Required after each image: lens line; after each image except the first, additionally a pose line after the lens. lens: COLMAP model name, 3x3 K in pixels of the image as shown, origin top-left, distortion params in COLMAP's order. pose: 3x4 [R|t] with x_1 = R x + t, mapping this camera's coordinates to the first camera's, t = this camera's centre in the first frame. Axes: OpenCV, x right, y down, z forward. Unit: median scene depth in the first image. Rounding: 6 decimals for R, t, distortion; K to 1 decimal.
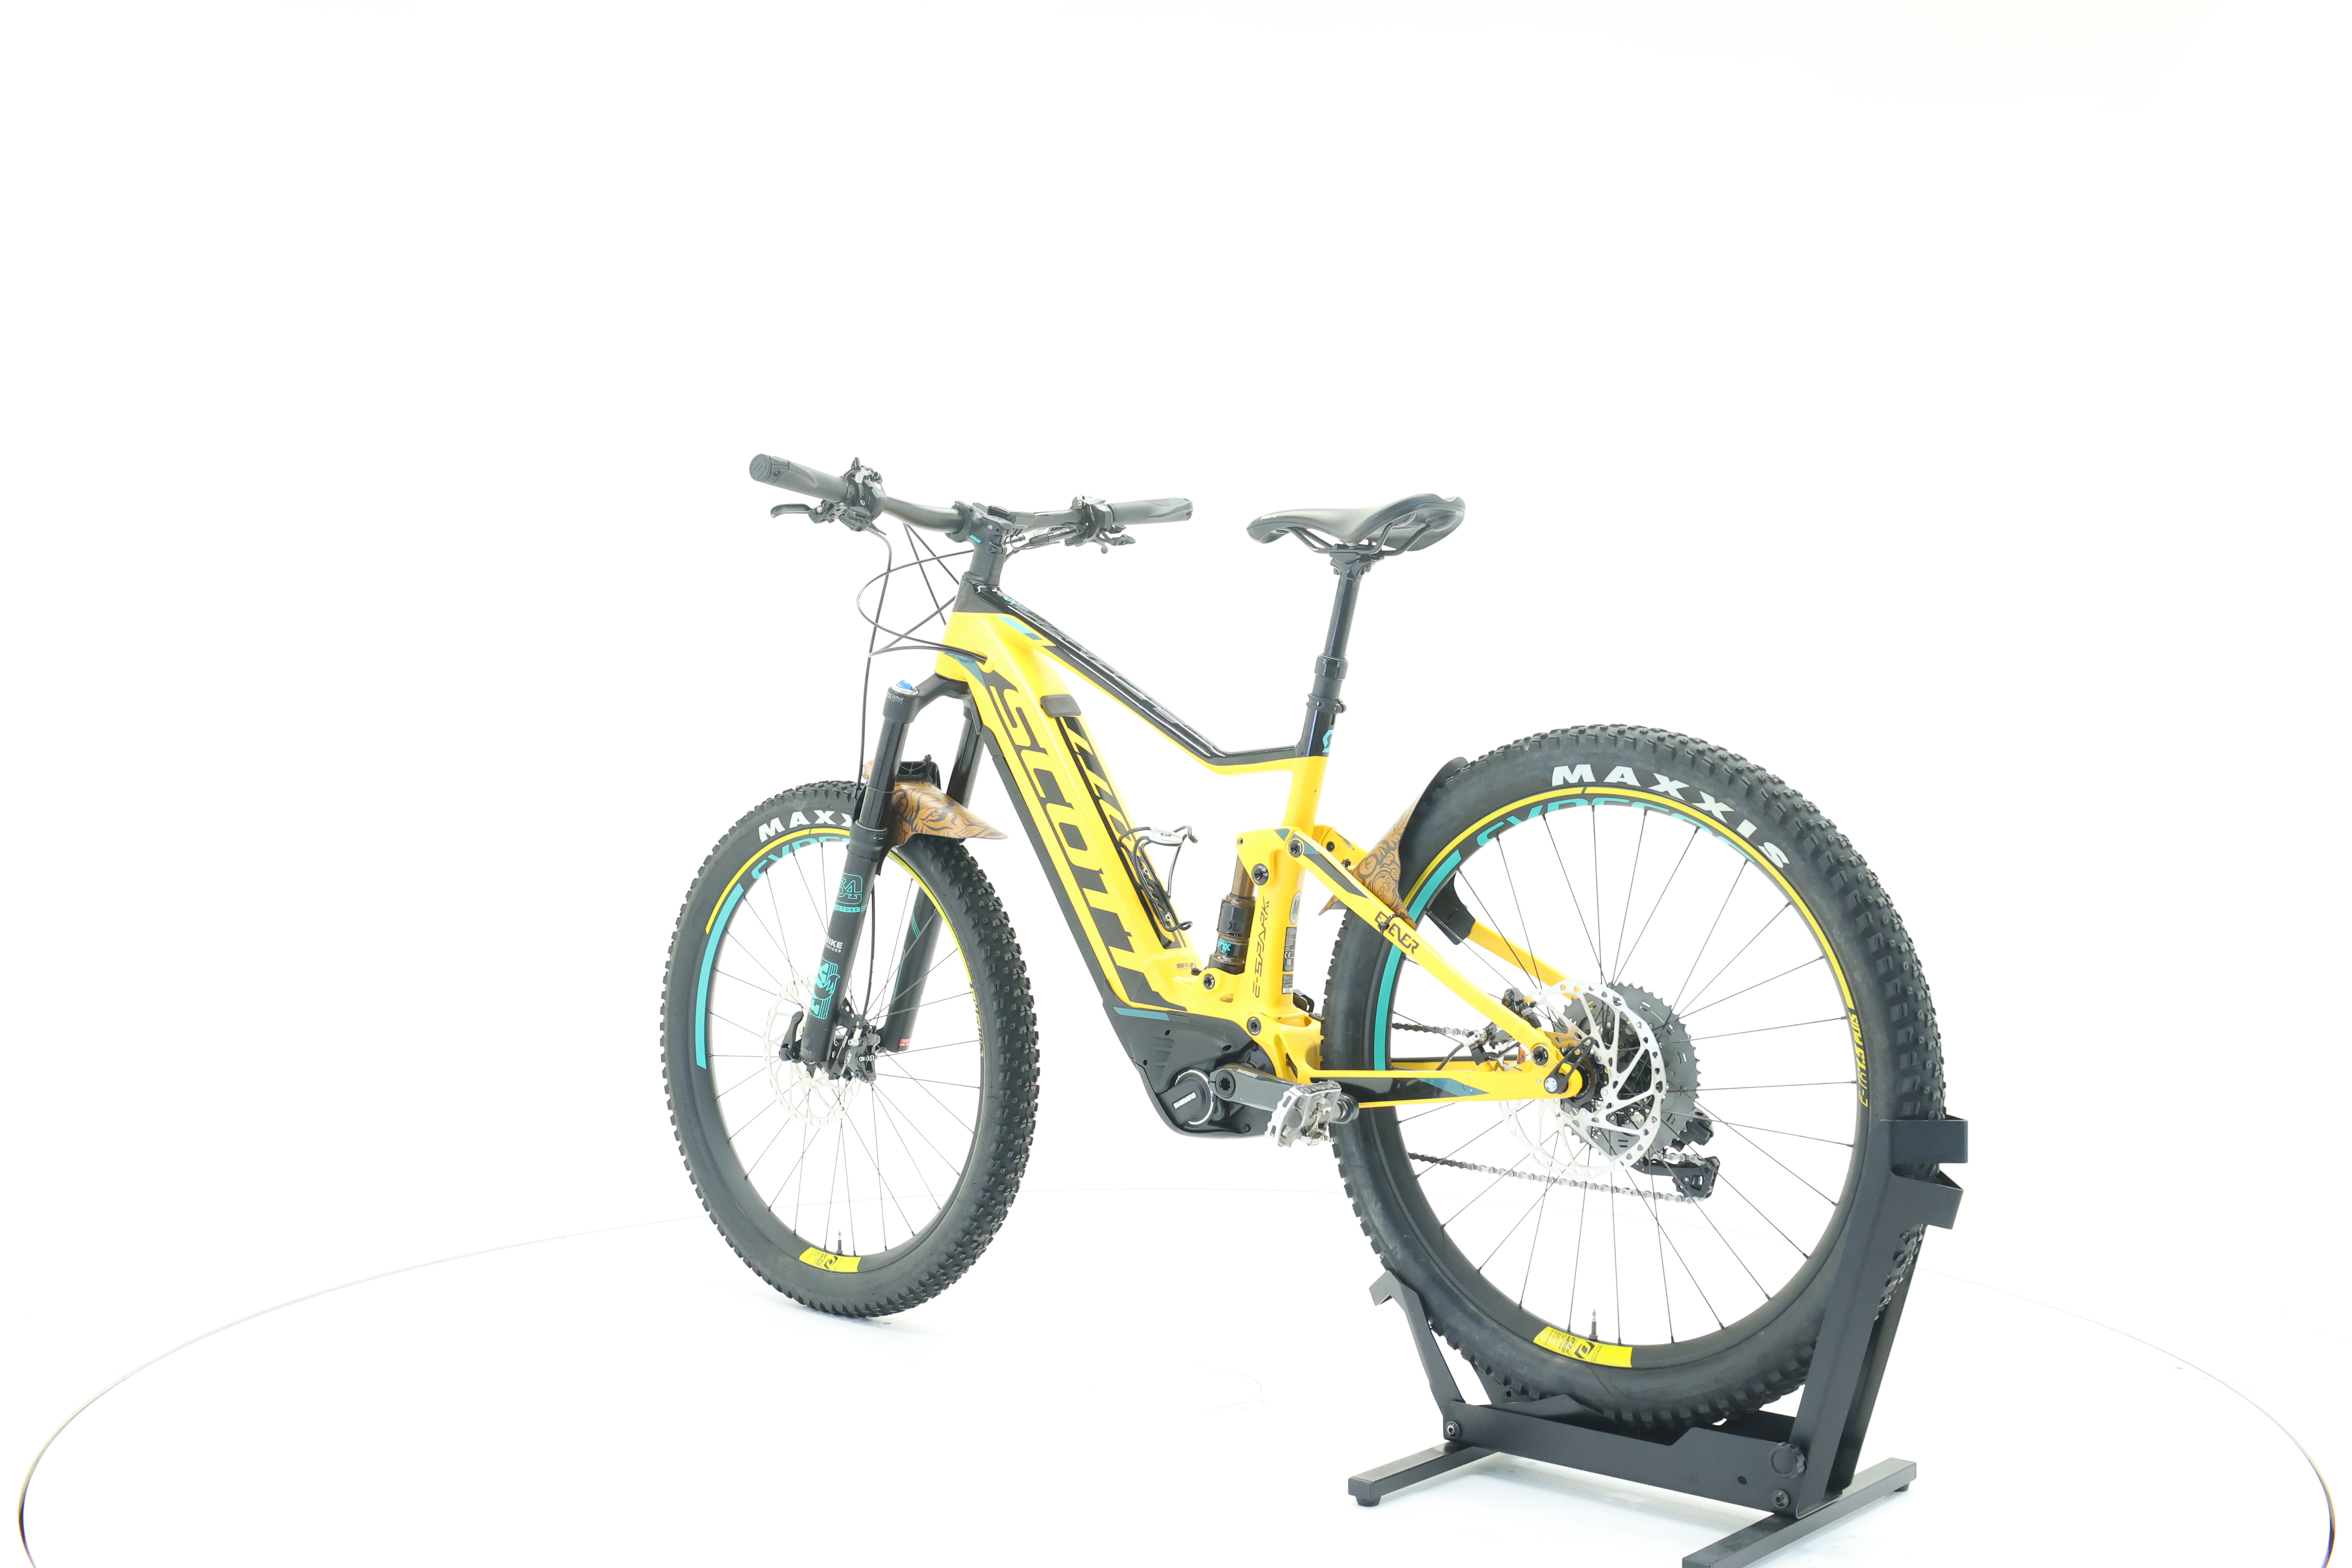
lens RADIAL K [[2503.1, 0, 1174.9], [0, 2503.1, 780.2], [0, 0, 1]] dist [0.003556, 0.000000]
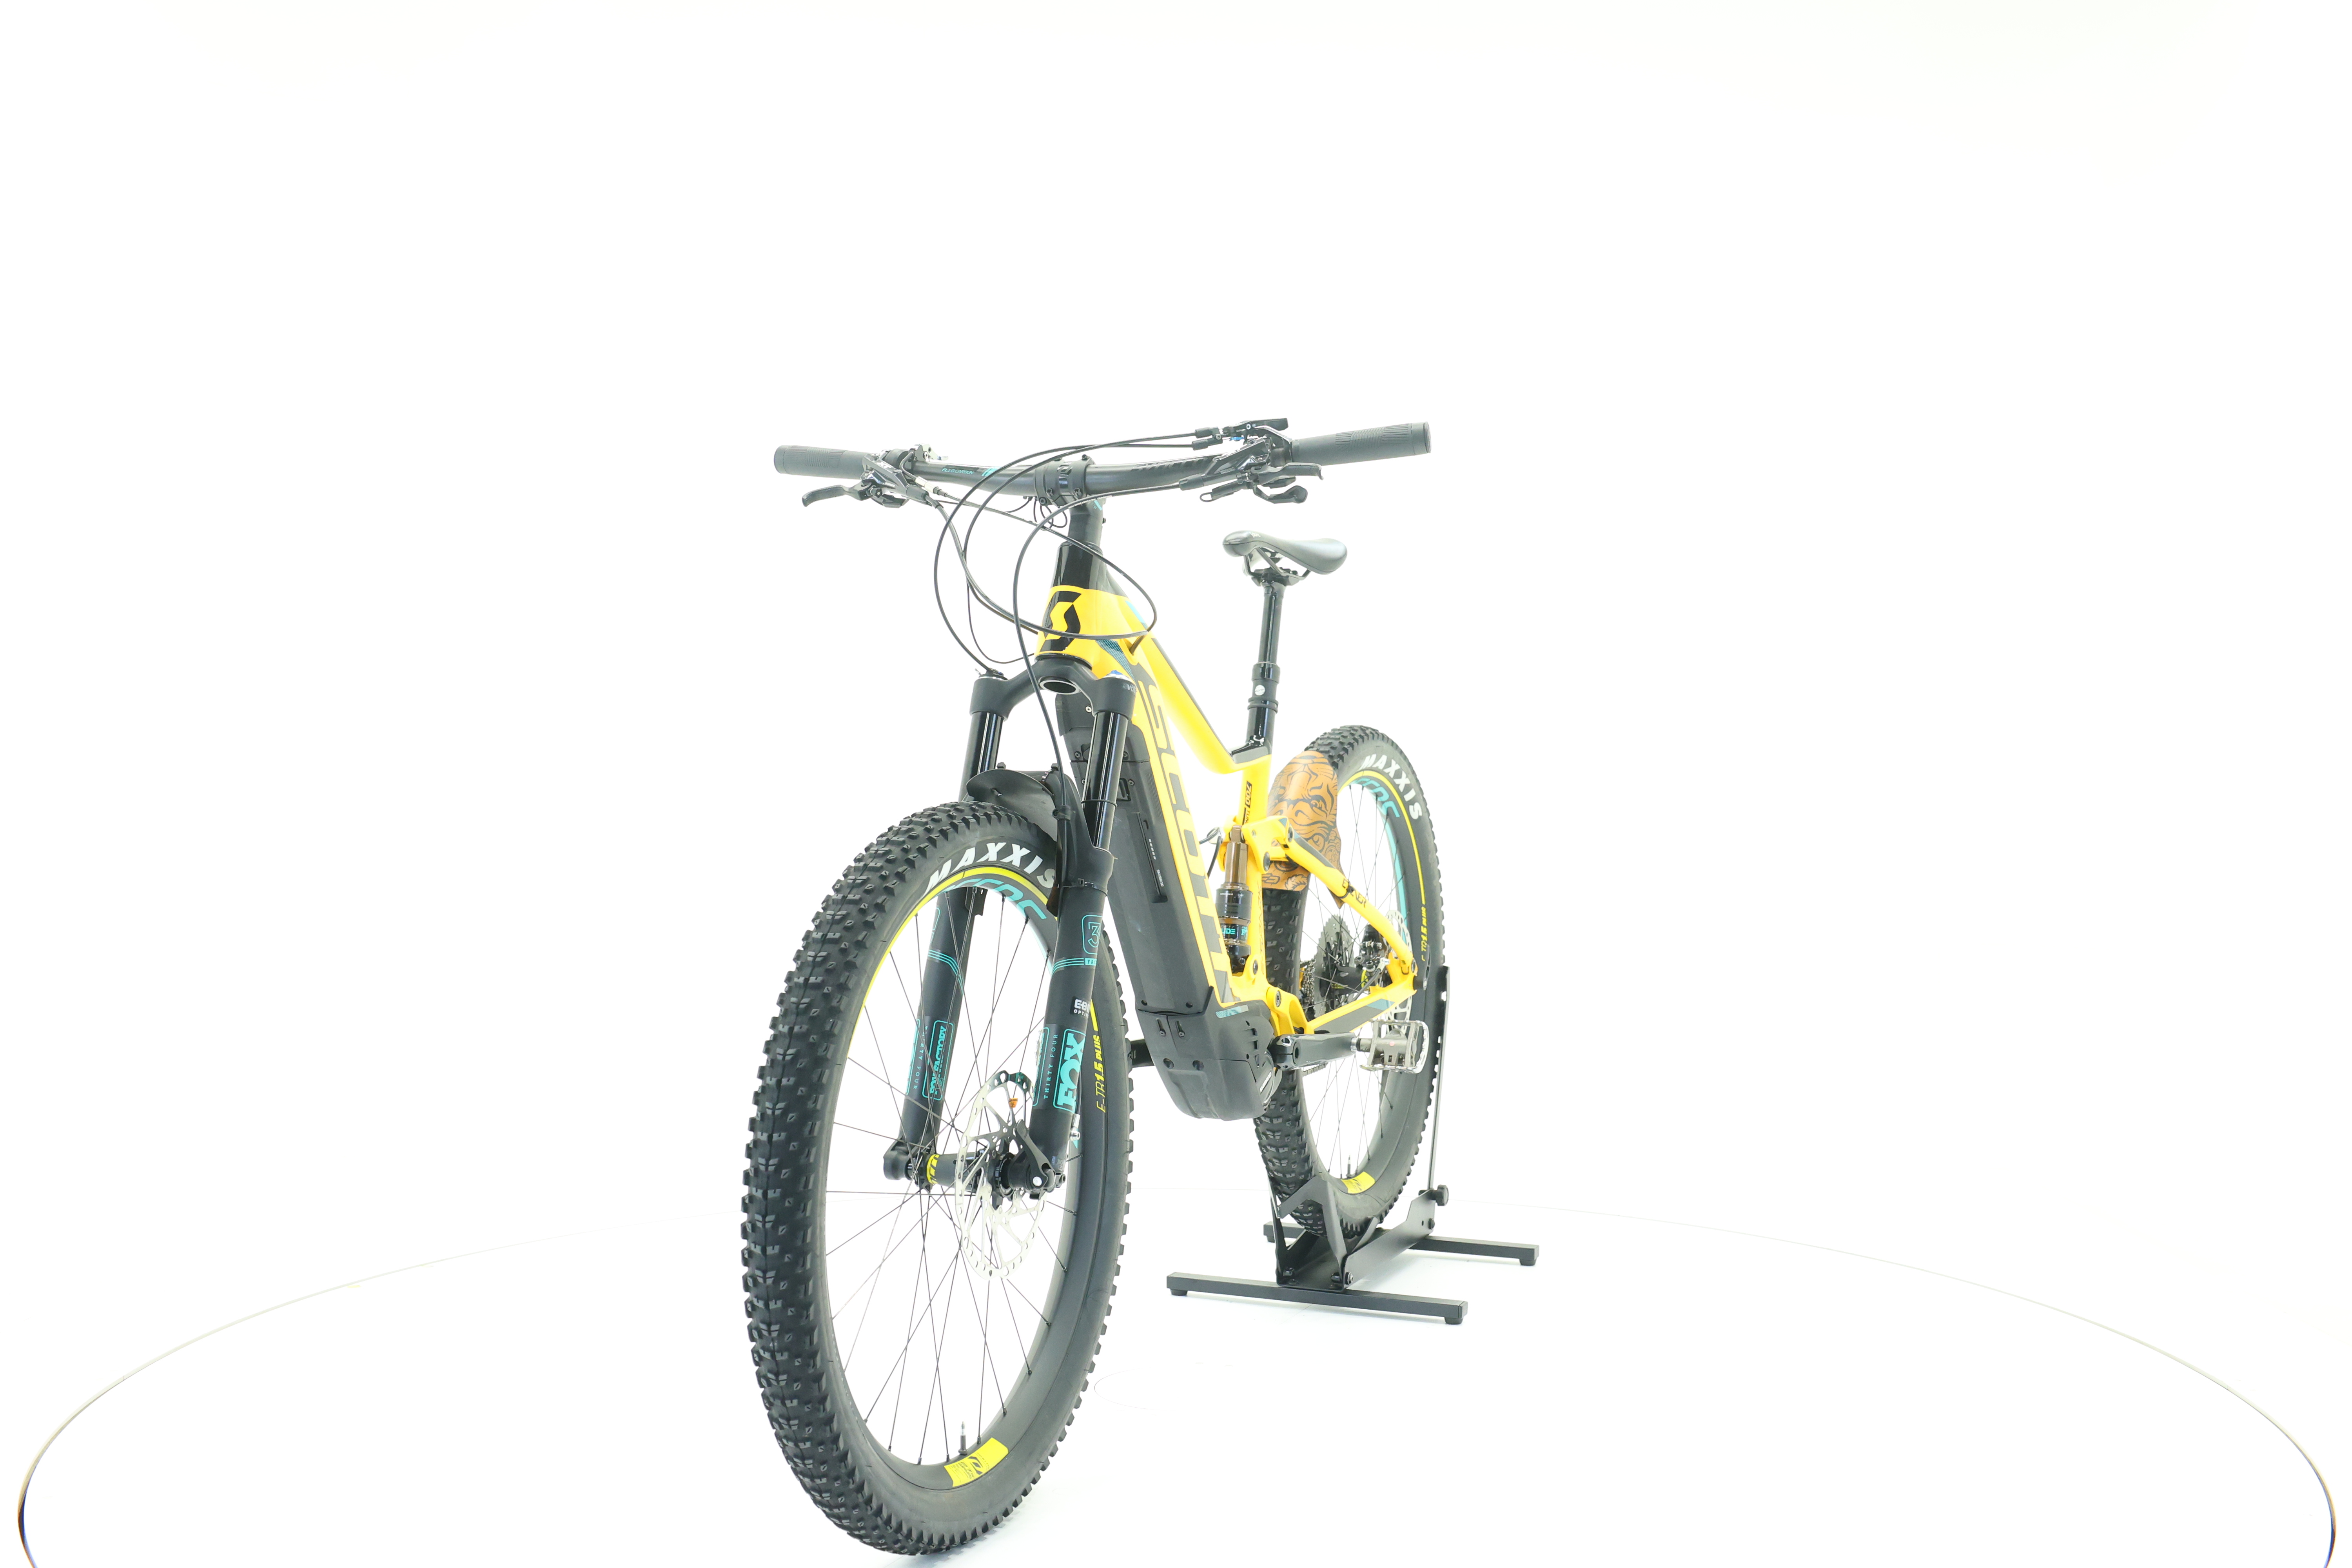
lens RADIAL K [[2503.1, 0, 1184.7], [0, 2503.1, 782.6], [0, 0, 1]] dist [0.003556, 0.000000]
pose [[-0.321418, -0.026151, 0.946576, -0.988065], [0.012683, 0.999410, 0.031917, -0.032331], [-0.946852, 0.022265, -0.320897, 1.380459]]
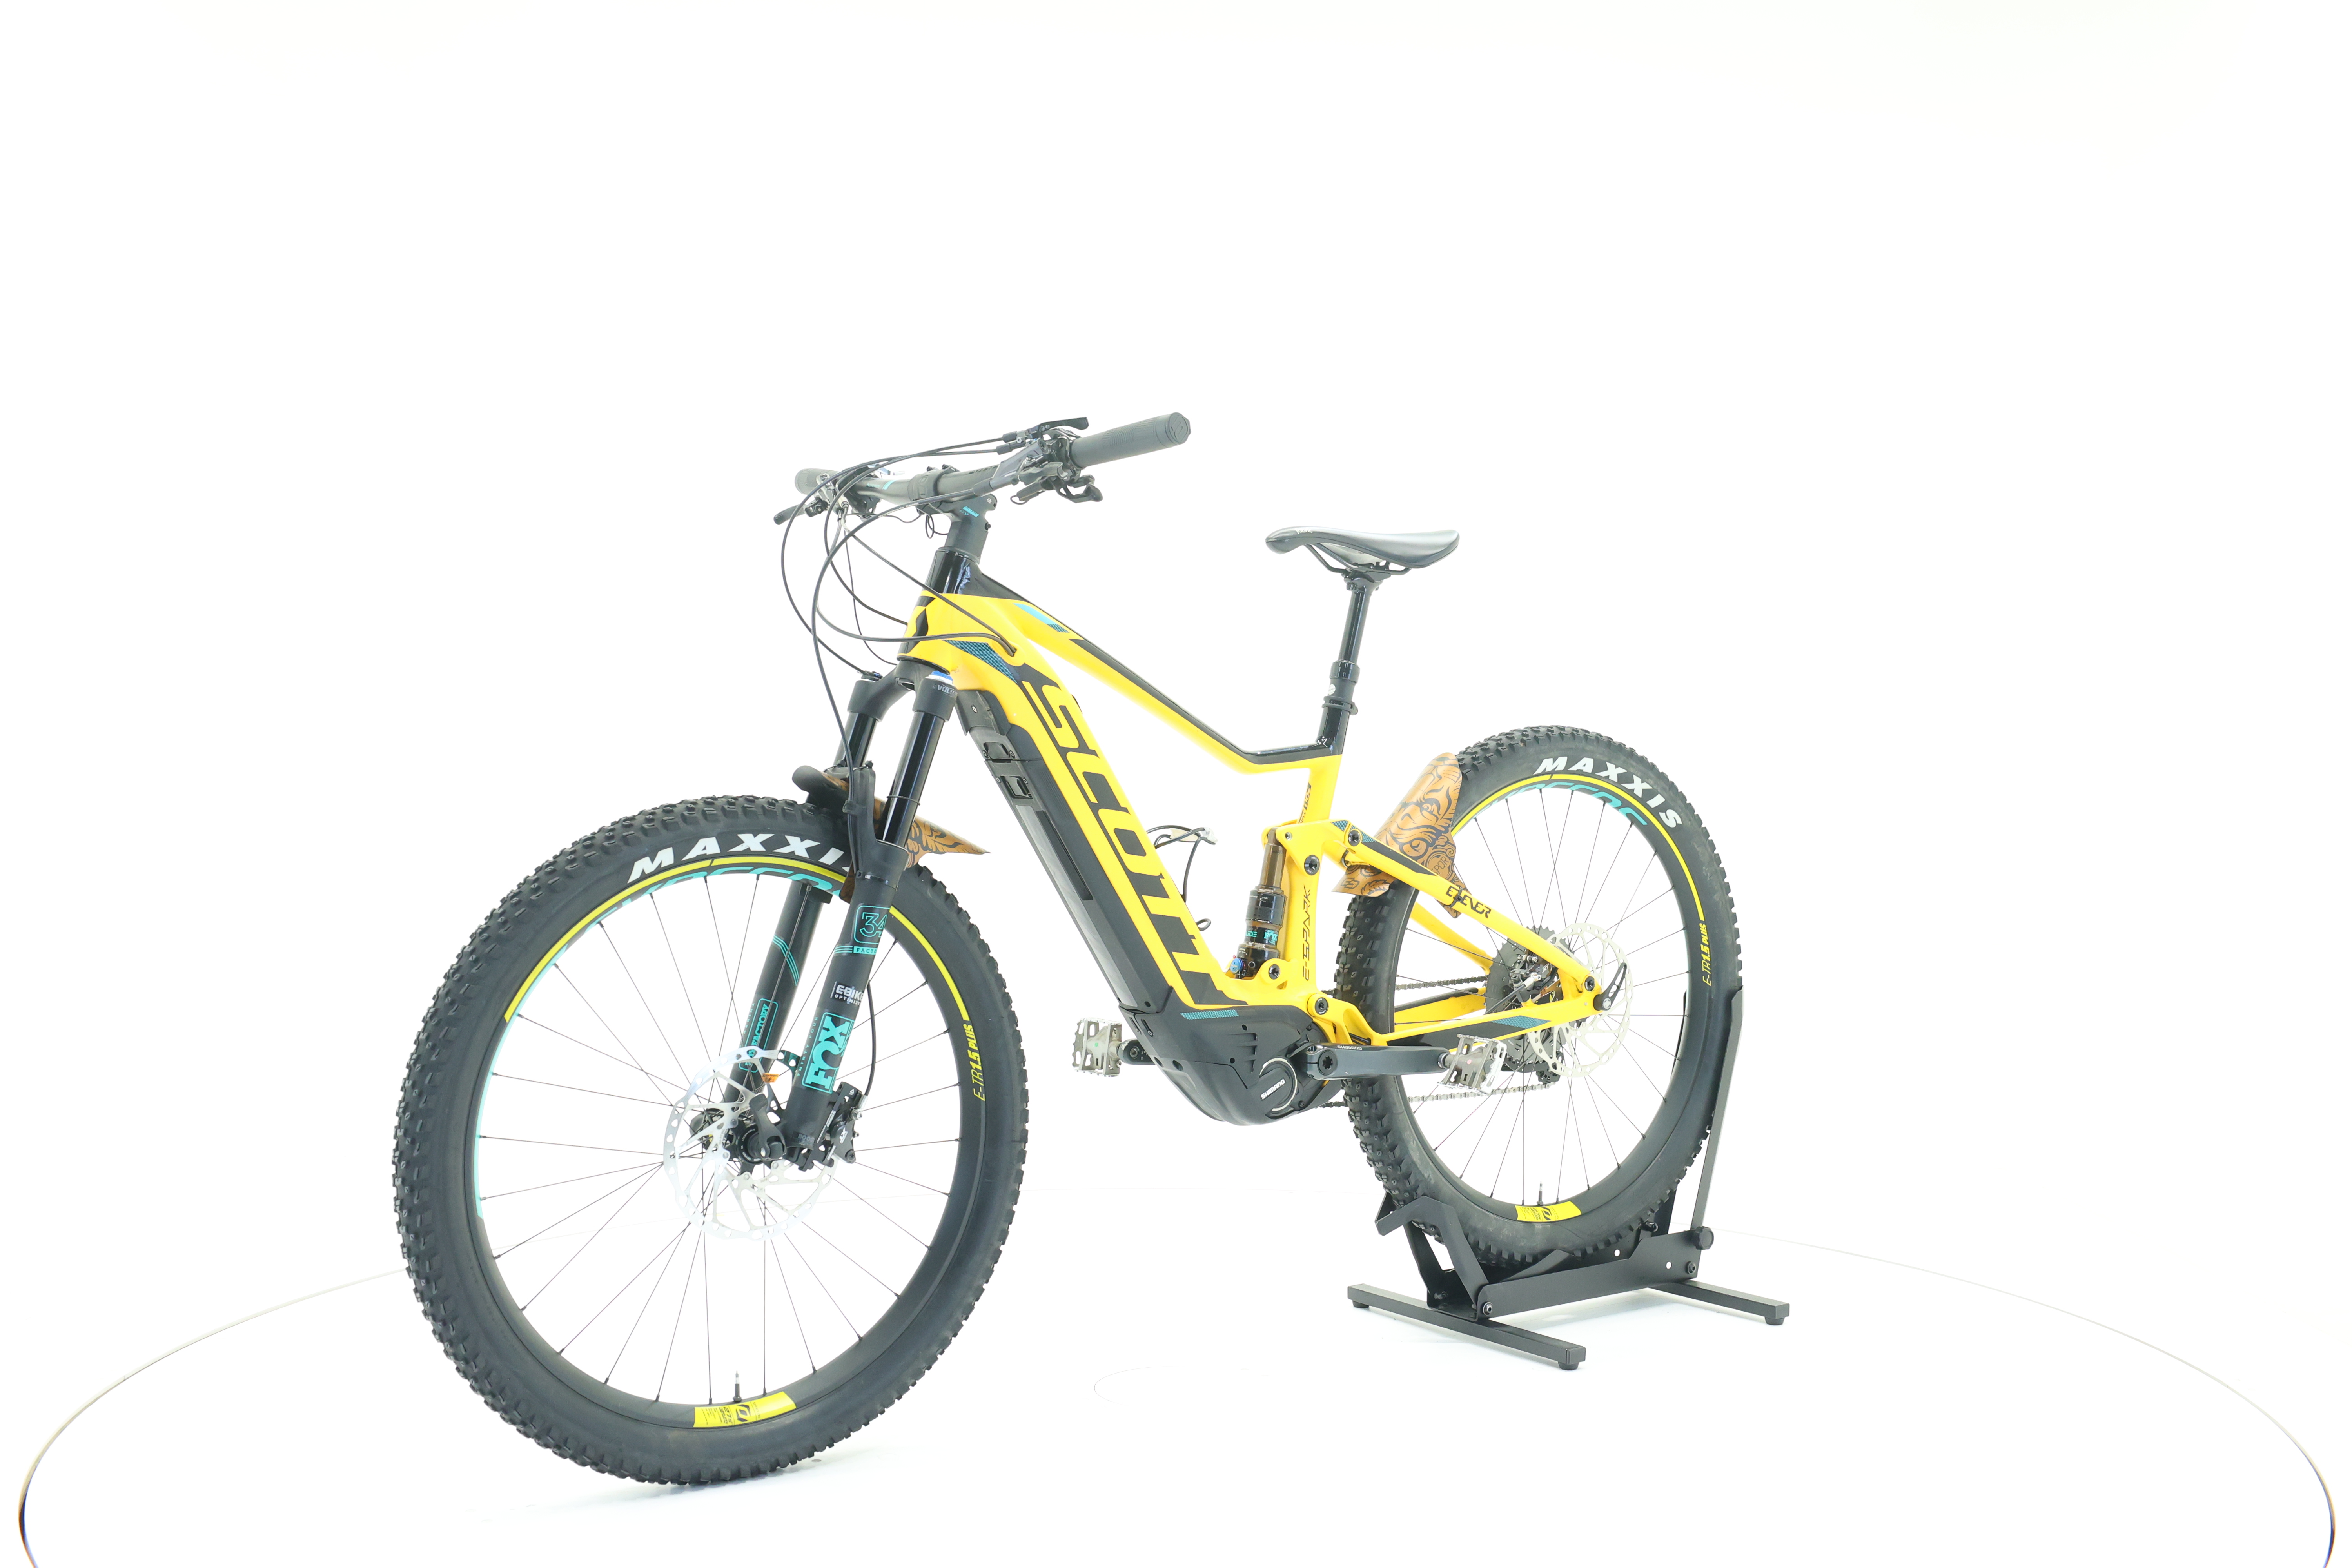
lens RADIAL K [[2503.1, 0, 1184.8], [0, 2503.1, 780.8], [0, 0, 1]] dist [0.003556, 0.000000]
pose [[0.211984, -0.022941, 0.977004, -1.019659], [0.016137, 0.999670, 0.019972, -0.020576], [-0.977140, 0.011532, 0.212284, 0.822734]]
